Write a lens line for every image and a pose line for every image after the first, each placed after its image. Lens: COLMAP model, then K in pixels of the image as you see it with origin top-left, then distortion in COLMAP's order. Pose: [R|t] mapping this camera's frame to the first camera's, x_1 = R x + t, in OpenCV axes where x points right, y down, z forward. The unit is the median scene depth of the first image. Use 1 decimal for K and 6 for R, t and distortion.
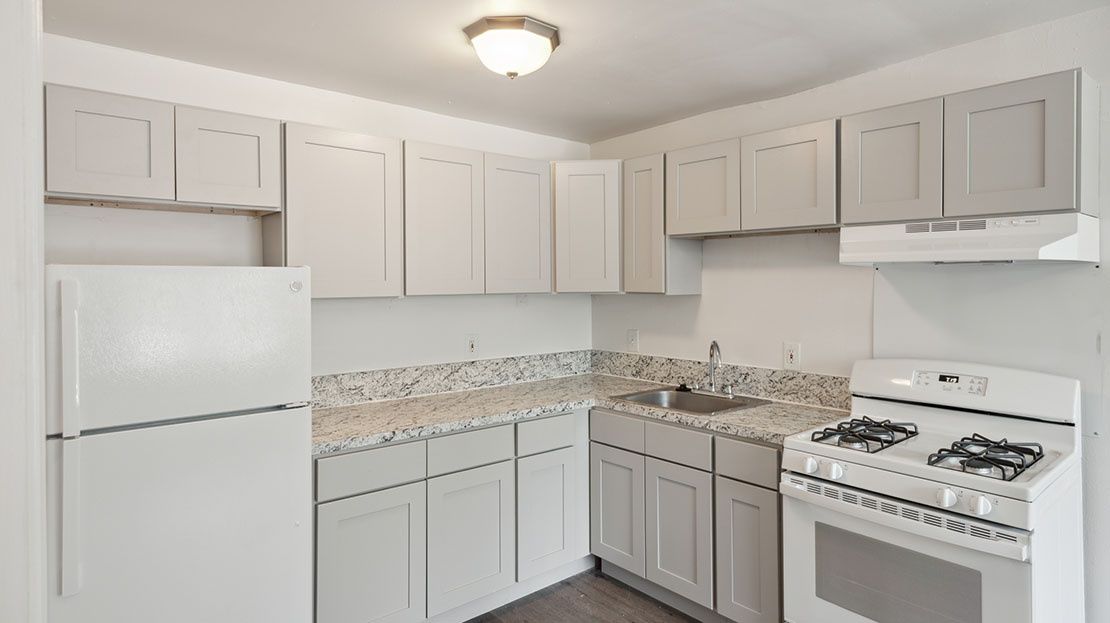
lens RADIAL K [[616.4, 0, 556.4], [0, 616.4, 287.0], [0, 0, 1]] dist [0.035542, 0.000222]
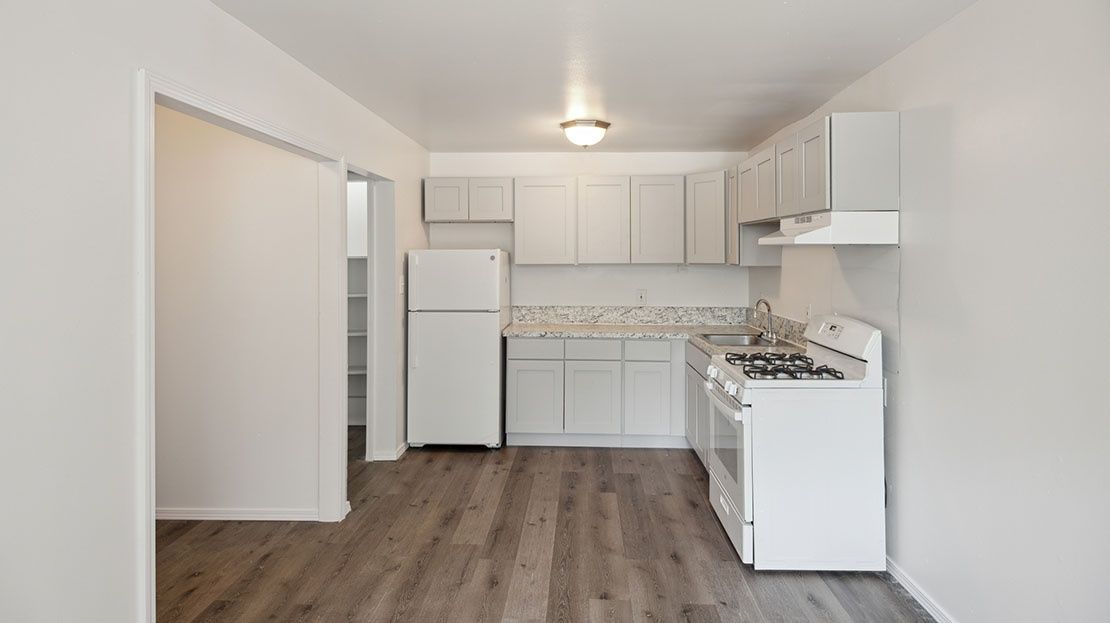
lens RADIAL K [[616.4, 0, 556.4], [0, 616.4, 287.0], [0, 0, 1]] dist [0.035542, 0.000222]
pose [[0.730865, 0.038170, -0.681454, 0.834331], [-0.006398, 0.998774, 0.049081, -0.005614], [0.682492, -0.031512, 0.730214, -0.311918]]
